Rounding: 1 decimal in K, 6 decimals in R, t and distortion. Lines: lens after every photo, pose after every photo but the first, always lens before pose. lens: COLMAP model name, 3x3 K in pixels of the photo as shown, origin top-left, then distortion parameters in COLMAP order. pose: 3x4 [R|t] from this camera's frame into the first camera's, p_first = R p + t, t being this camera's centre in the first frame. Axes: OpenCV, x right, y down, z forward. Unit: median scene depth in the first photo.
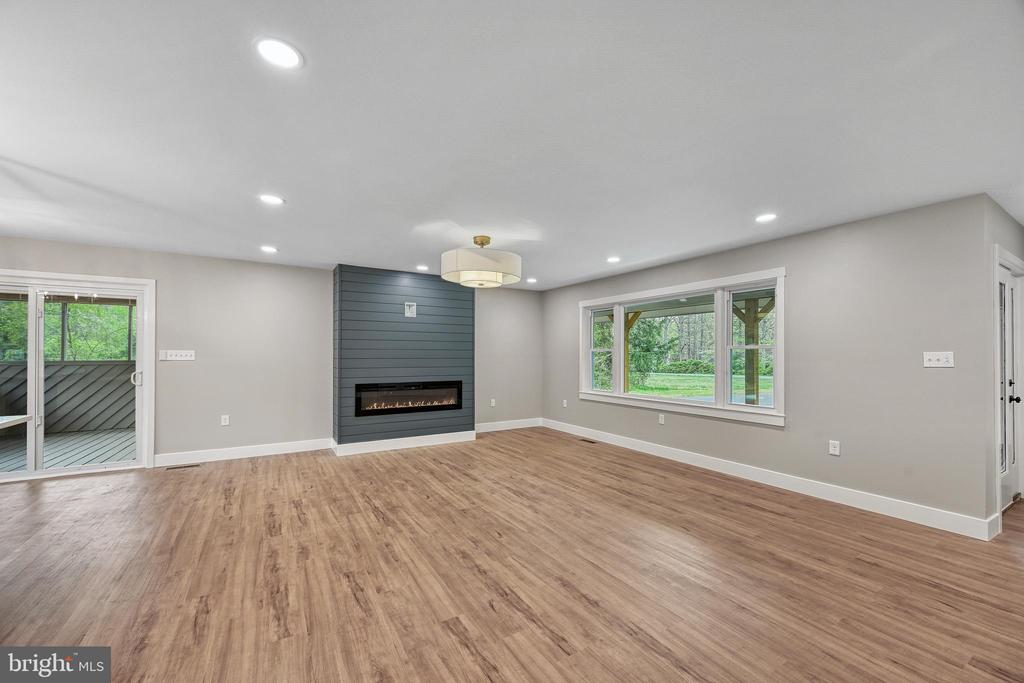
lens RADIAL K [[404.3, 0, 511.2], [0, 404.3, 358.0], [0, 0, 1]] dist [0.001424, 0.000693]
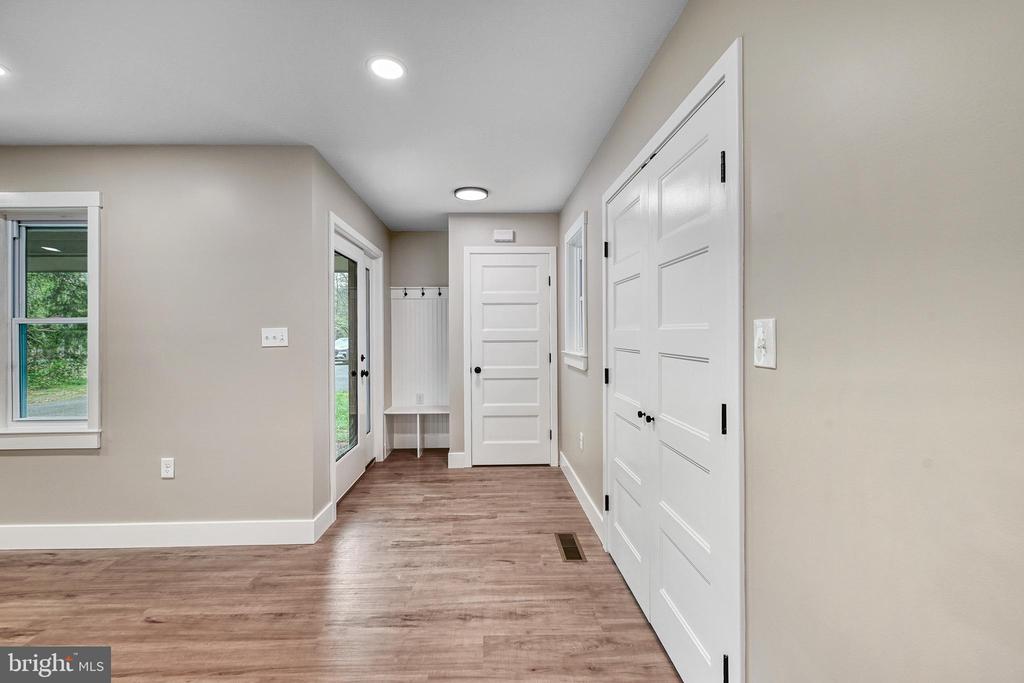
lens RADIAL K [[404.3, 0, 511.1], [0, 404.3, 336.6], [0, 0, 1]] dist [0.001424, 0.000693]
pose [[0.477877, -0.016756, 0.878267, 0.441972], [0.013222, 0.999842, 0.011881, -0.000294], [-0.878327, 0.005935, 0.478023, 0.147908]]
